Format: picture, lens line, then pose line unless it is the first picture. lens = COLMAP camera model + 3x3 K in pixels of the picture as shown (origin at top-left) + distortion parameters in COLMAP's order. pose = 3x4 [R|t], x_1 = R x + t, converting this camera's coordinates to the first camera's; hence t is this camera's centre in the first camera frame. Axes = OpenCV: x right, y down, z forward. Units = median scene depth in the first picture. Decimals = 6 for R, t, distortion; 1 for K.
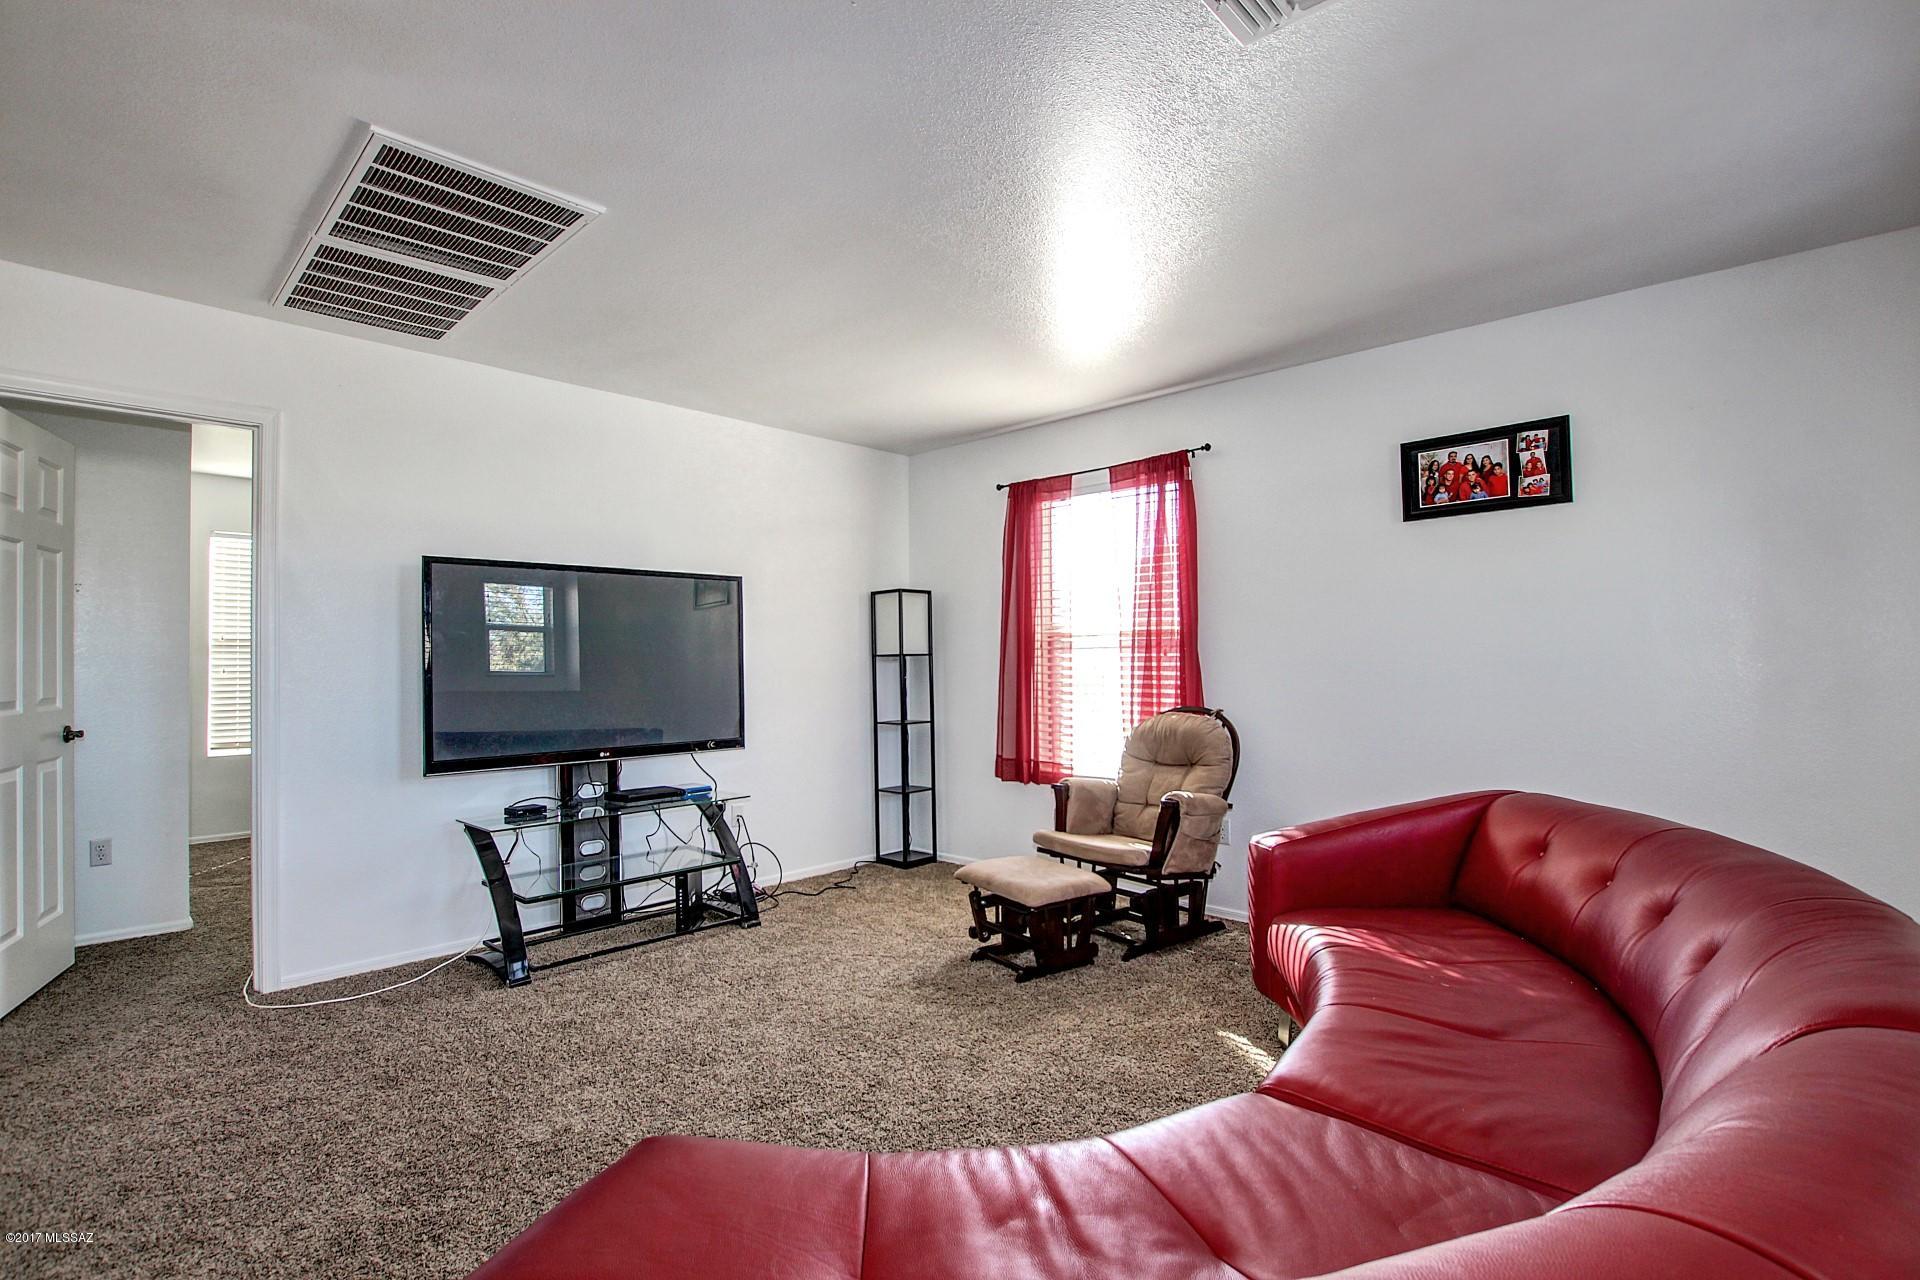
lens RADIAL K [[917.3, 0, 964.0], [0, 917.3, 646.0], [0, 0, 1]] dist [-0.030750, 0.001390]
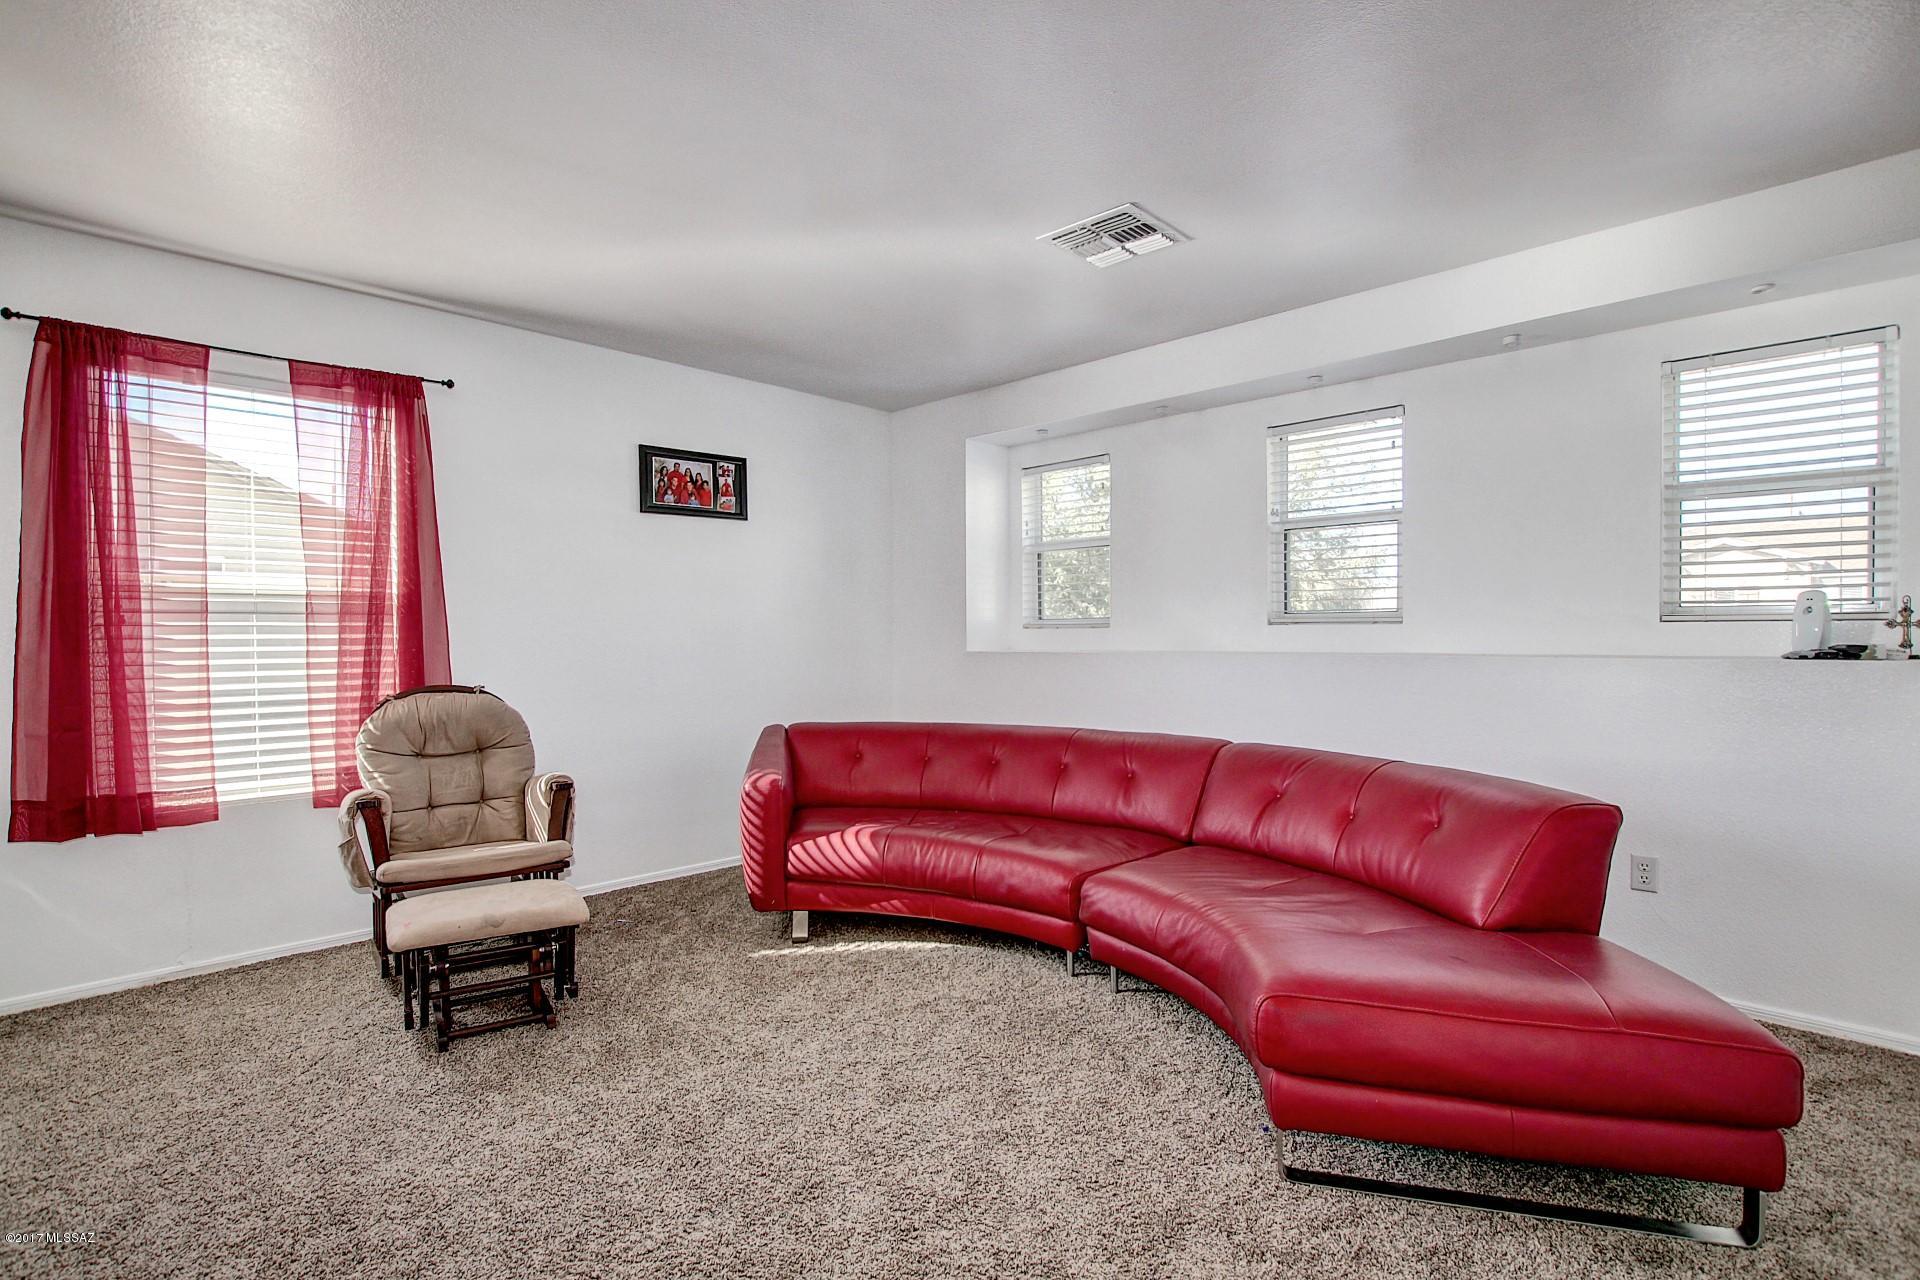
lens RADIAL K [[917.3, 0, 964.0], [0, 917.3, 646.0], [0, 0, 1]] dist [-0.030750, 0.001390]
pose [[0.012632, -0.001865, 0.999918, -0.681009], [-0.009855, 0.999949, 0.001989, 0.025858], [-0.999872, -0.009879, 0.012613, 0.593136]]
